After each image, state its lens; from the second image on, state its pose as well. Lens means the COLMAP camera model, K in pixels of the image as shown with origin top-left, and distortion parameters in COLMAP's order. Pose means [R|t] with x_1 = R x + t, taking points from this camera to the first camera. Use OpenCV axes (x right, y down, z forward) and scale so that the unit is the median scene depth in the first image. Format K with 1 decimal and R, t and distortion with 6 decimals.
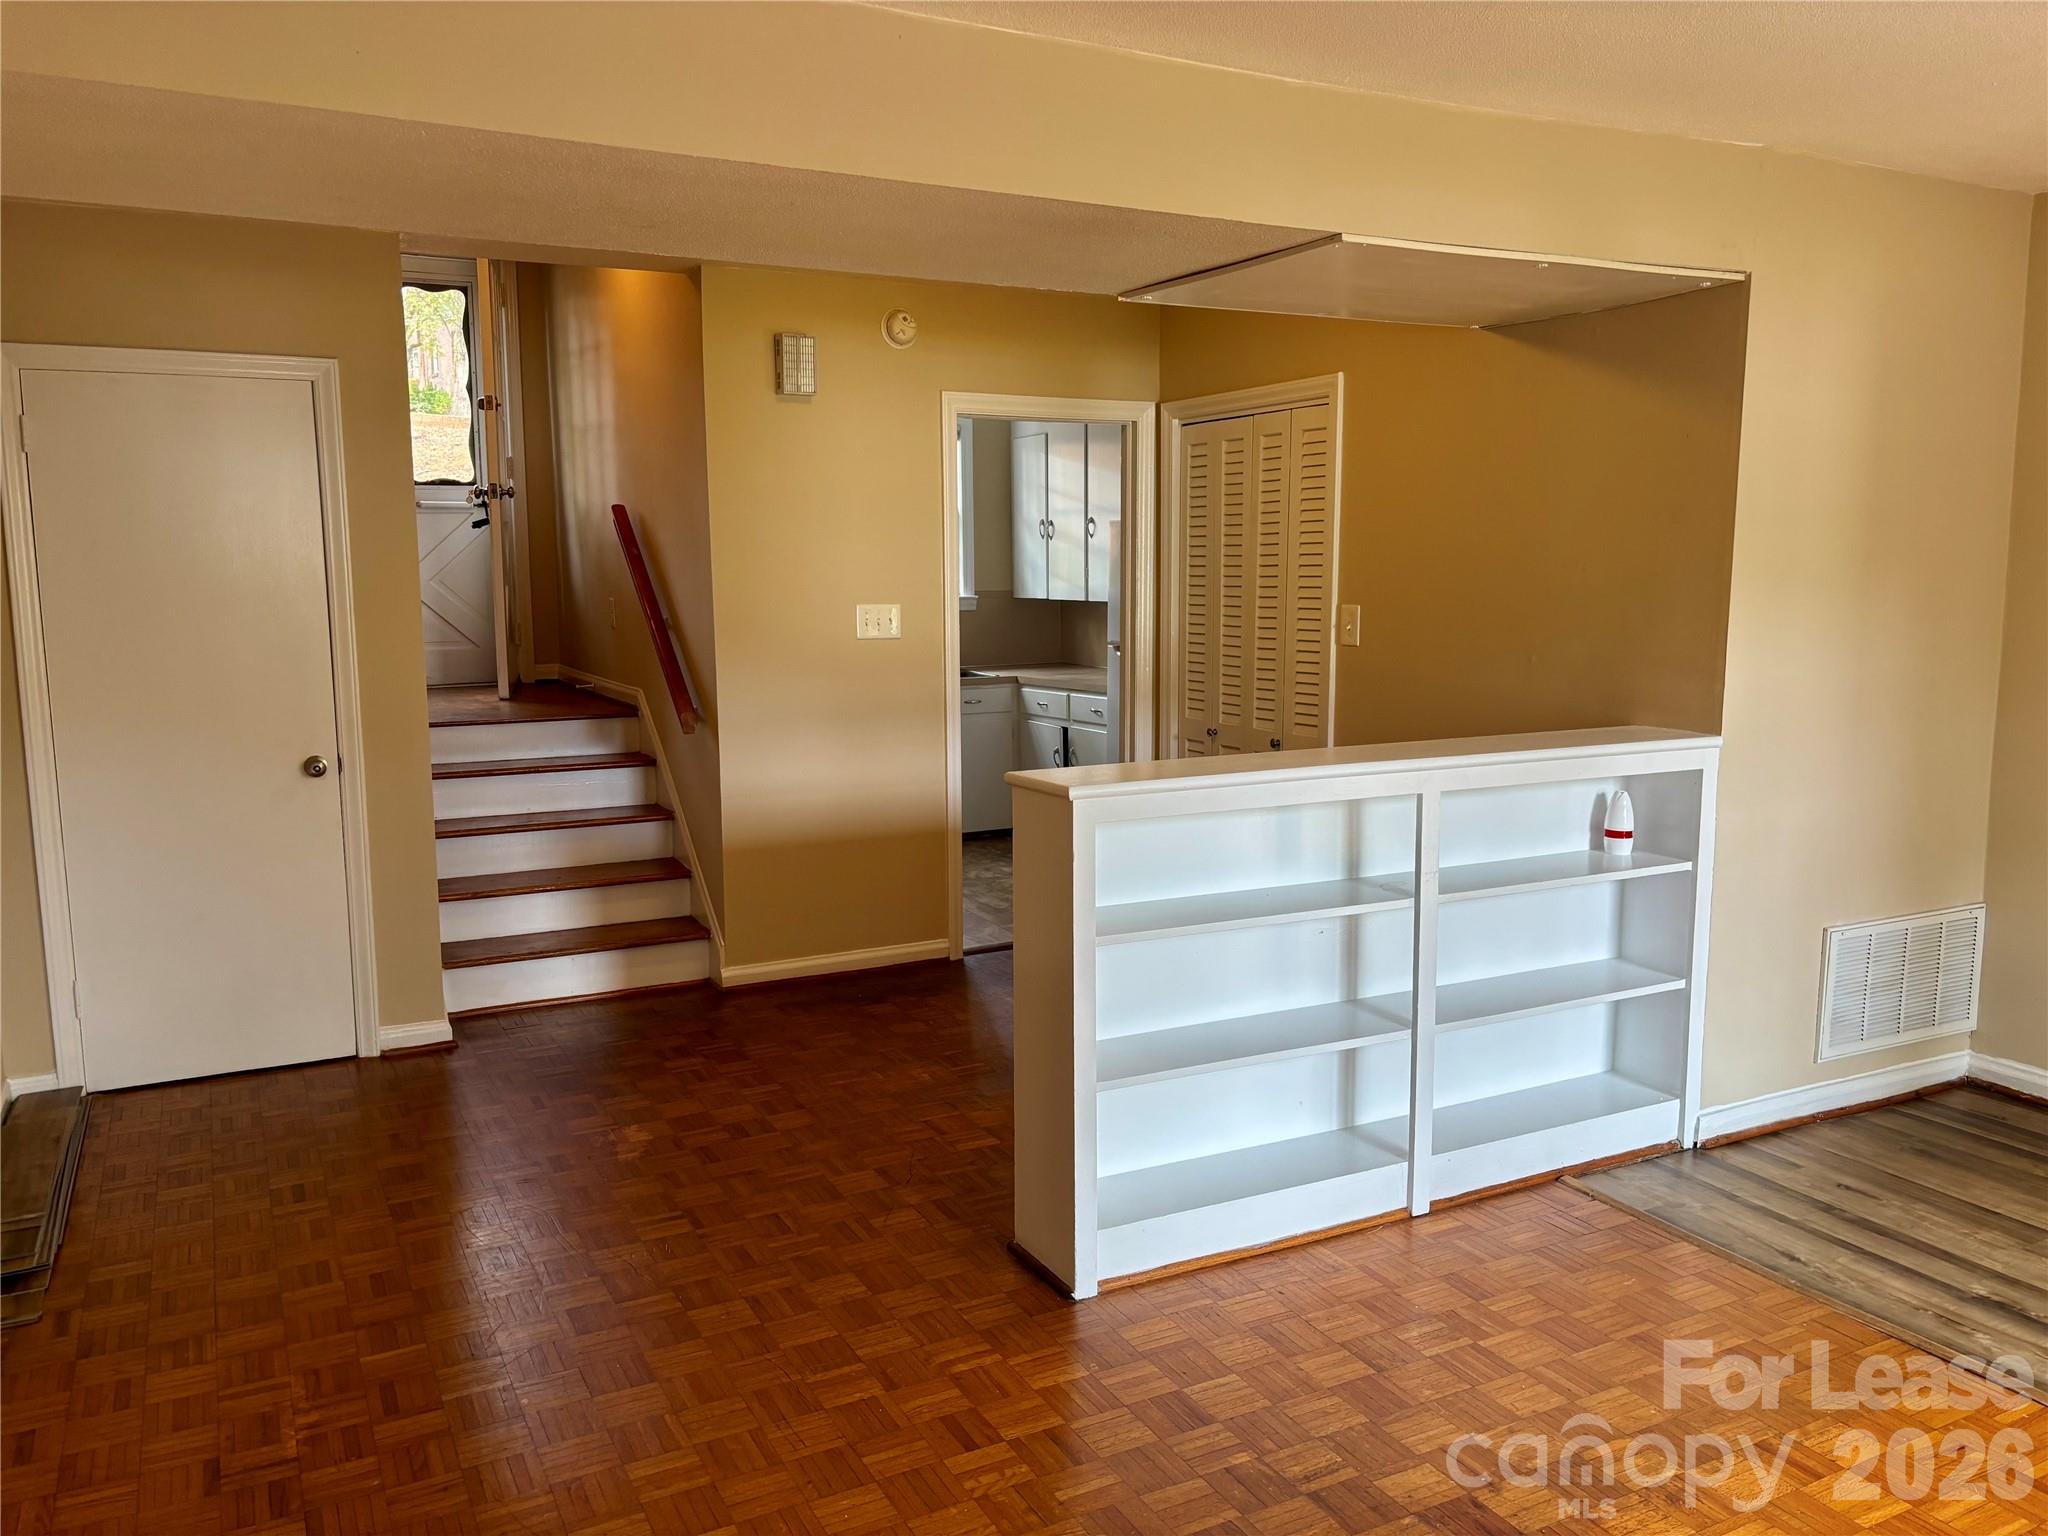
lens RADIAL K [[1542.4, 0, 987.9], [0, 1542.4, 757.2], [0, 0, 1]] dist [0.012088, -0.026315]
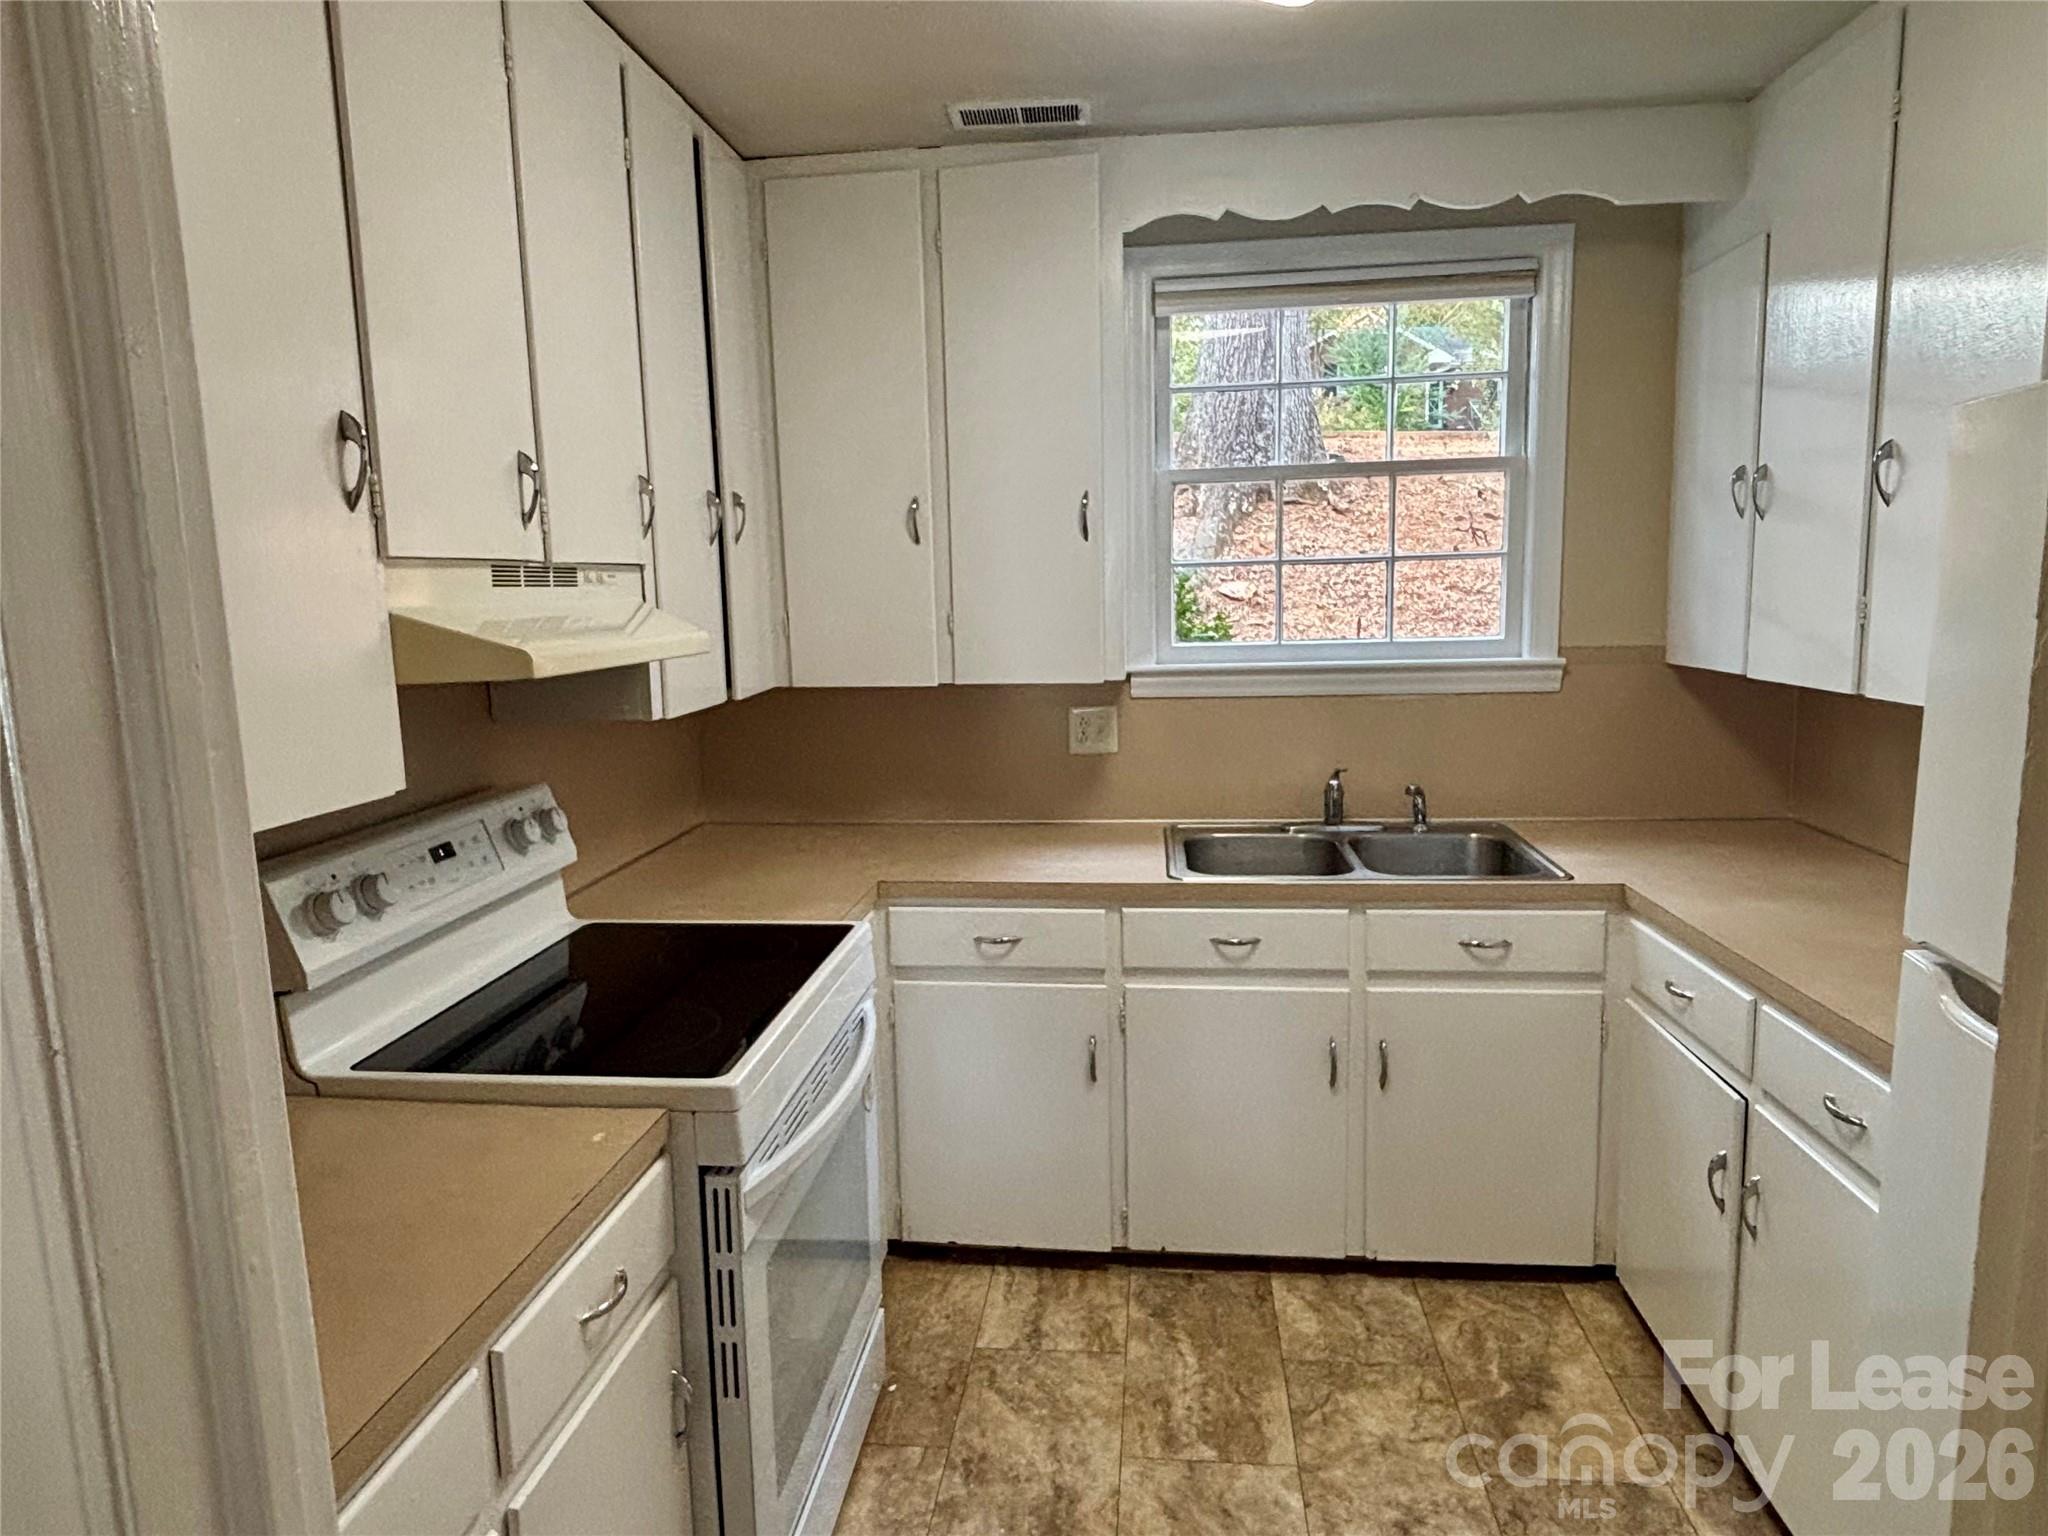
lens RADIAL K [[1249.2, 0, 1024.1], [0, 1249.2, 765.2], [0, 0, 1]] dist [-0.003528, -0.000585]
pose [[0.844905, 0.061686, -0.531348, 0.053846], [-0.045870, 0.998025, 0.042924, -0.086938], [0.532946, -0.011893, 0.846065, 0.652279]]
